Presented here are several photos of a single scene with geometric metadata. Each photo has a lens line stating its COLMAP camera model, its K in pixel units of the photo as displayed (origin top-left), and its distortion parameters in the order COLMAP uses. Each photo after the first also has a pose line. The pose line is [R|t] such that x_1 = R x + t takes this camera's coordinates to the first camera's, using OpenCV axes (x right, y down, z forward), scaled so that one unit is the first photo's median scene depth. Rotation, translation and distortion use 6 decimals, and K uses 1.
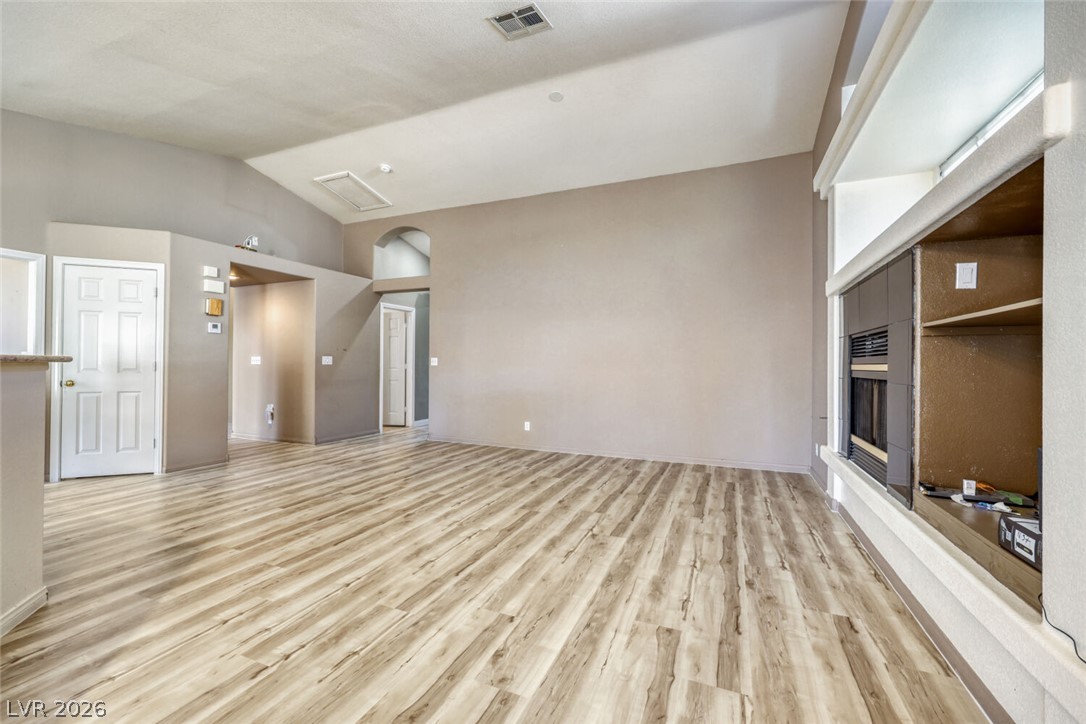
lens RADIAL K [[453.7, 0, 537.7], [0, 453.7, 360.7], [0, 0, 1]] dist [0.016831, 0.000003]
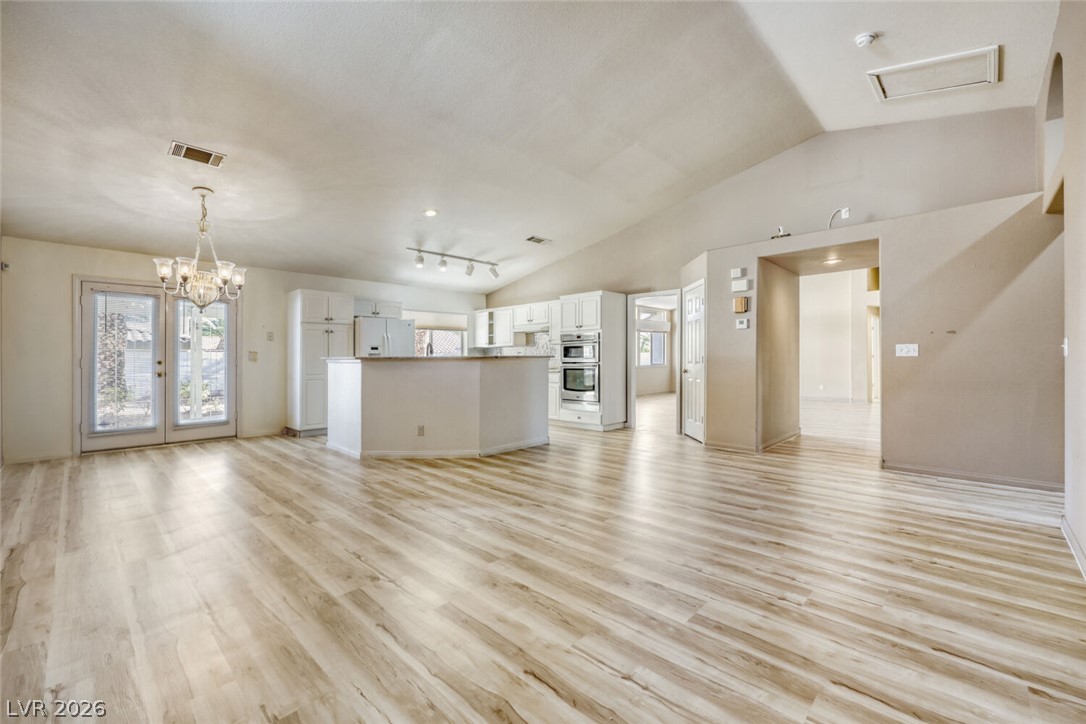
lens RADIAL K [[448.6, 0, 541.0], [0, 448.6, 355.3], [0, 0, 1]] dist [0.000106, 0.000592]
pose [[-0.352374, -0.011006, -0.935795, 0.747580], [0.013214, 0.999773, -0.016734, 0.023024], [0.935766, -0.018262, -0.352148, 1.555326]]
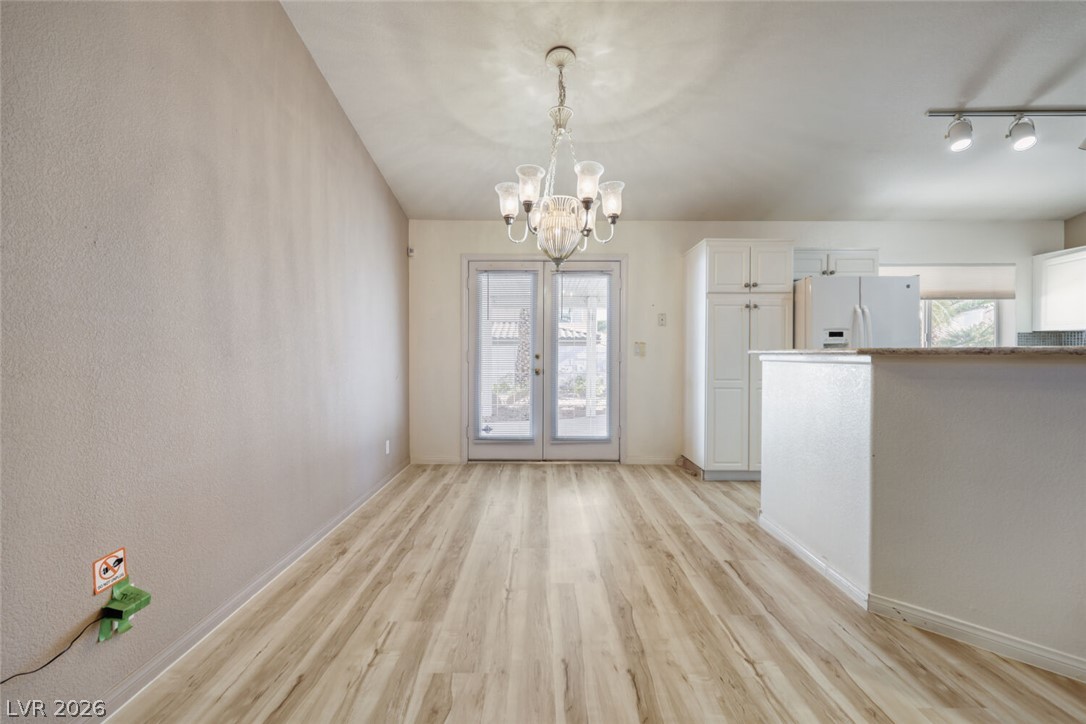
lens RADIAL K [[443.0, 0, 546.6], [0, 443.0, 360.5], [0, 0, 1]] dist [-0.000852, -0.000037]
pose [[-0.913918, -0.000710, -0.405899, 0.092469], [-0.001859, 0.999995, 0.002435, 0.008468], [0.405895, 0.002980, -0.913915, 0.713133]]
